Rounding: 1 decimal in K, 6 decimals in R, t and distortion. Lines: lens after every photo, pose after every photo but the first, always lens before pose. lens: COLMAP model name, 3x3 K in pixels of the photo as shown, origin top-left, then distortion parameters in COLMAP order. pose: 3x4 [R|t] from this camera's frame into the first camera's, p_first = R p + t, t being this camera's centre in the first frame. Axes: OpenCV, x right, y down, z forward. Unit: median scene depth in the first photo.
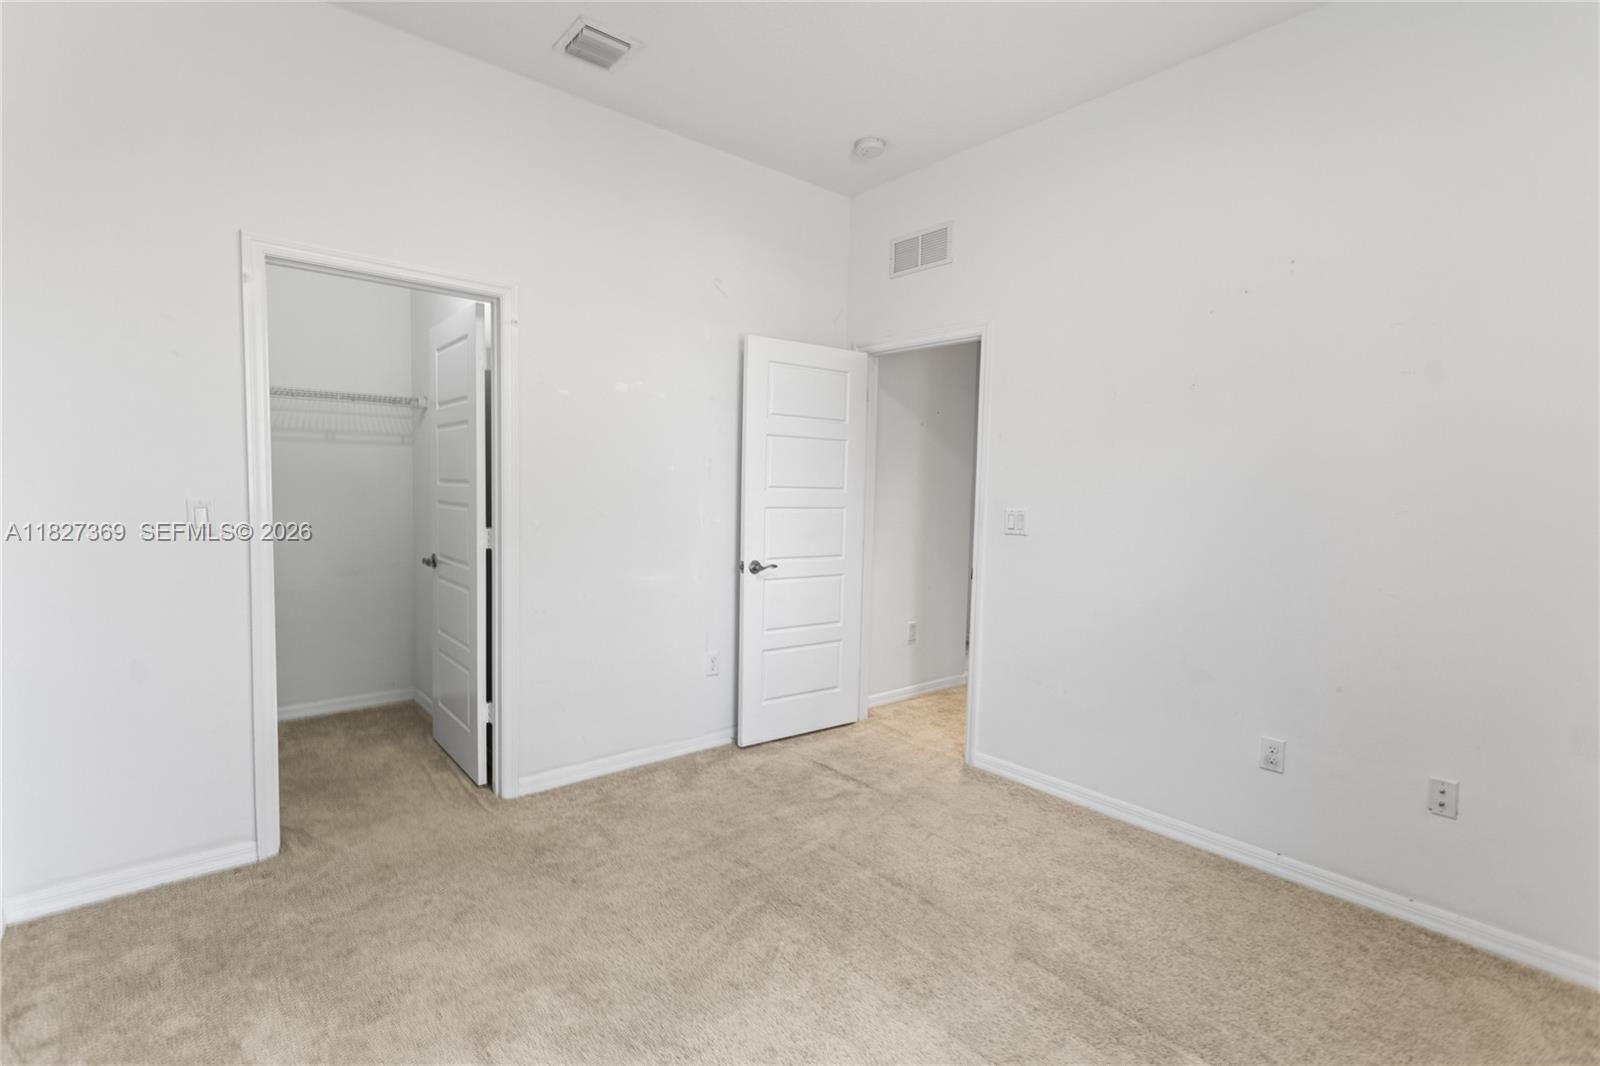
lens RADIAL K [[753.0, 0, 796.8], [0, 753.0, 539.5], [0, 0, 1]] dist [-0.005426, 0.015231]
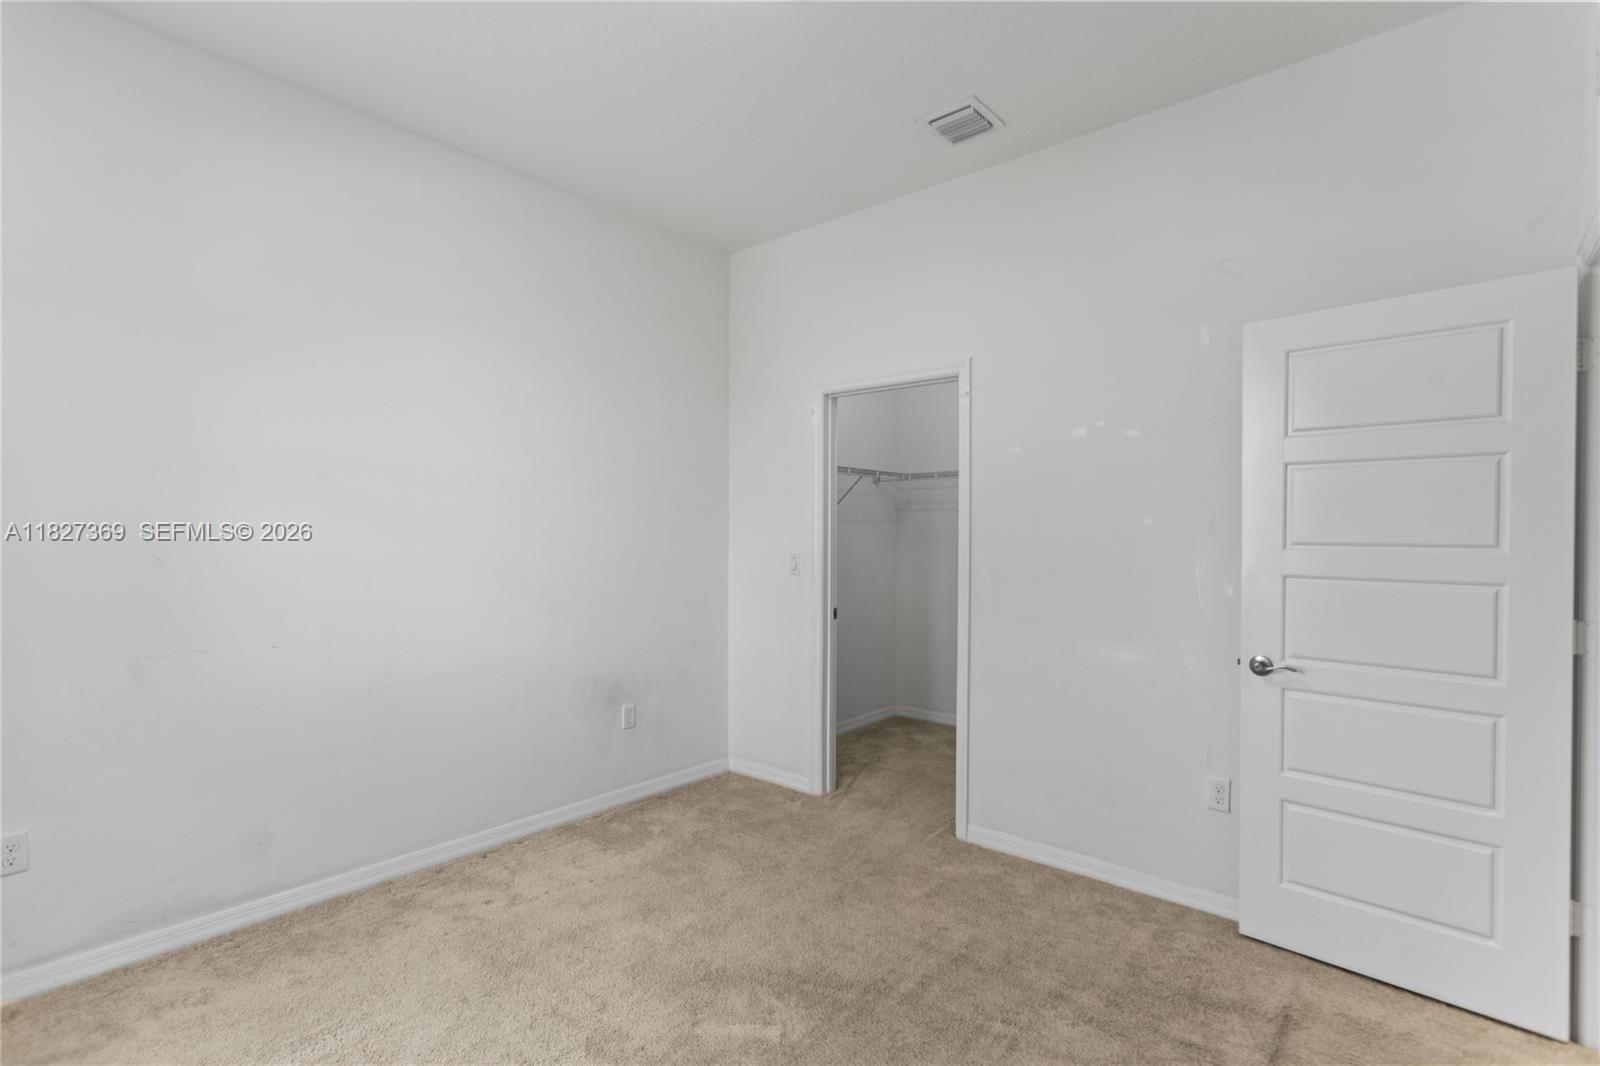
lens RADIAL K [[753.0, 0, 796.8], [0, 753.0, 539.5], [0, 0, 1]] dist [-0.005426, 0.015231]
pose [[0.162204, -0.017600, -0.986600, 0.621432], [-0.080000, 0.996315, -0.030926, -0.022843], [0.983509, 0.083944, 0.160198, 0.564490]]
